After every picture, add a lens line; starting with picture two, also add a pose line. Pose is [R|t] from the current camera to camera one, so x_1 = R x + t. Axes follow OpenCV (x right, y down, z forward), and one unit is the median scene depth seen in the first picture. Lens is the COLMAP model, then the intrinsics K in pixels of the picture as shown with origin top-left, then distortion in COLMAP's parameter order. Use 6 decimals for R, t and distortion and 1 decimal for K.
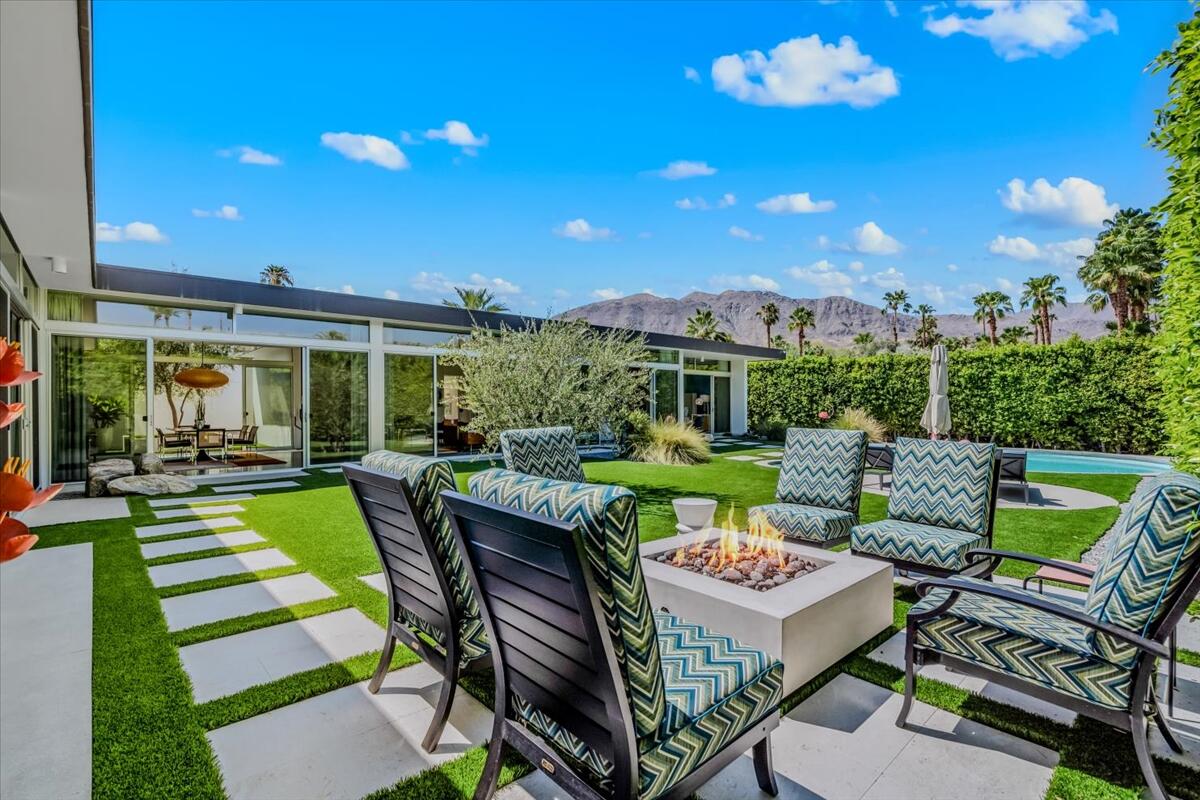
lens RADIAL K [[547.4, 0, 597.1], [0, 547.4, 407.6], [0, 0, 1]] dist [0.001624, 0.000155]
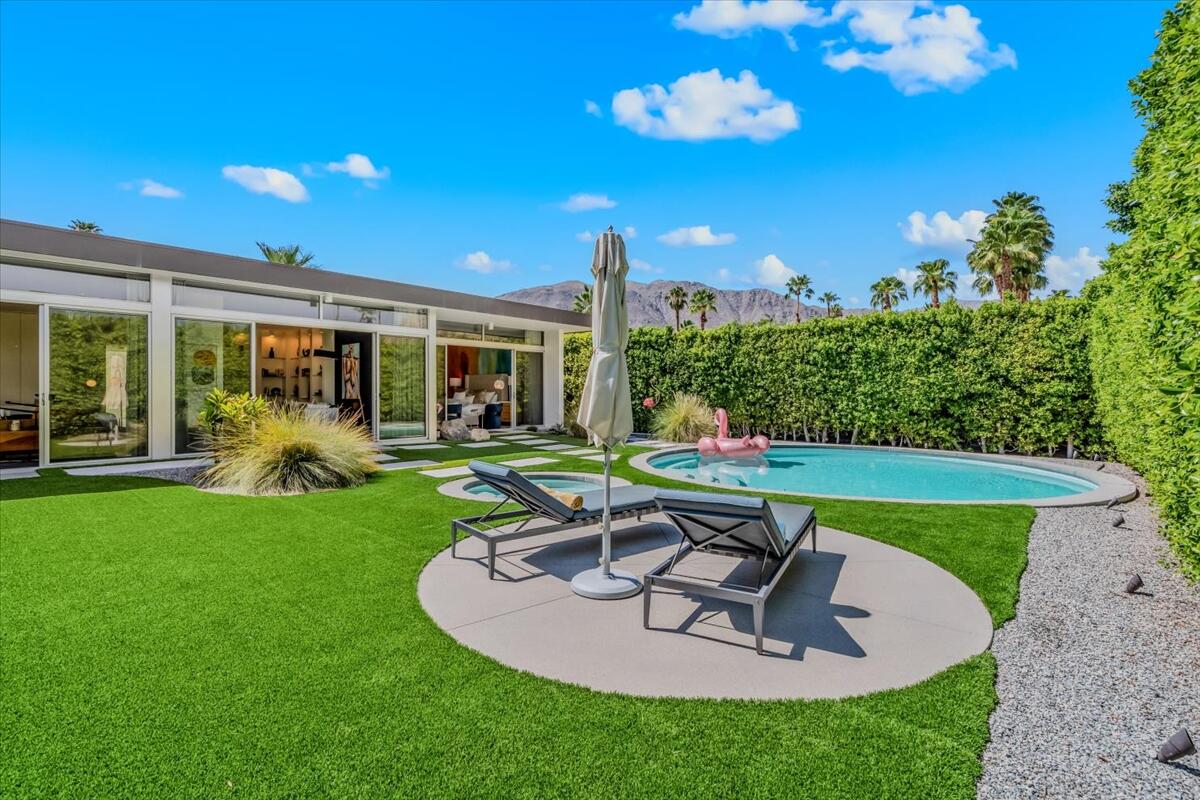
lens RADIAL K [[550.5, 0, 597.1], [0, 550.5, 394.3], [0, 0, 1]] dist [-0.001088, -0.000208]
pose [[0.992470, 0.003253, 0.122445, 0.276607], [-0.002977, 0.999993, -0.002437, 0.005124], [-0.122452, 0.002054, 0.992472, 0.286205]]
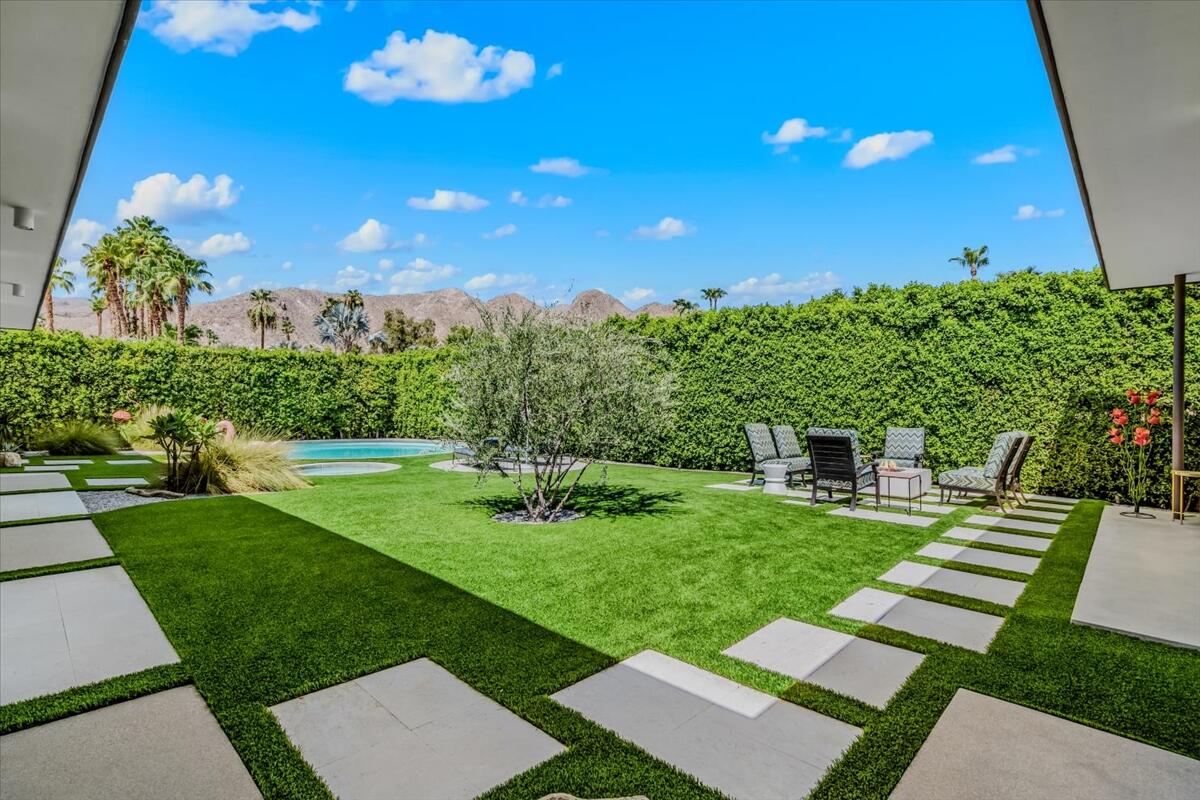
lens RADIAL K [[563.6, 0, 597.6], [0, 563.6, 404.6], [0, 0, 1]] dist [-0.002351, 0.000108]
pose [[-0.066872, -0.003992, 0.997754, -0.439407], [-0.008156, 0.999961, 0.003455, -0.009867], [-0.997728, -0.007906, -0.066902, 0.444807]]
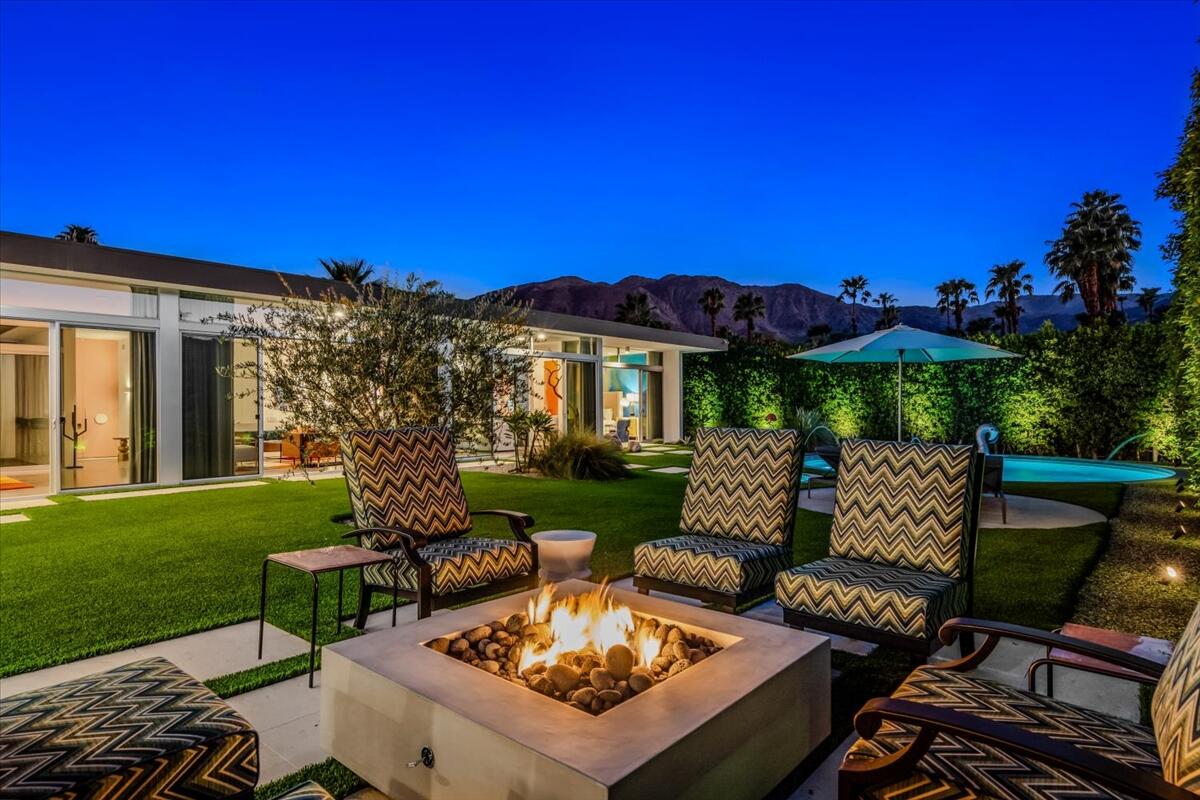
lens RADIAL K [[646.1, 0, 578.9], [0, 646.1, 405.3], [0, 0, 1]] dist [-0.002255, -0.001042]
pose [[0.995552, -0.004180, 0.094120, 0.028183], [0.005129, 0.999938, -0.009842, 0.003837], [-0.094073, 0.010281, 0.995512, 0.044148]]
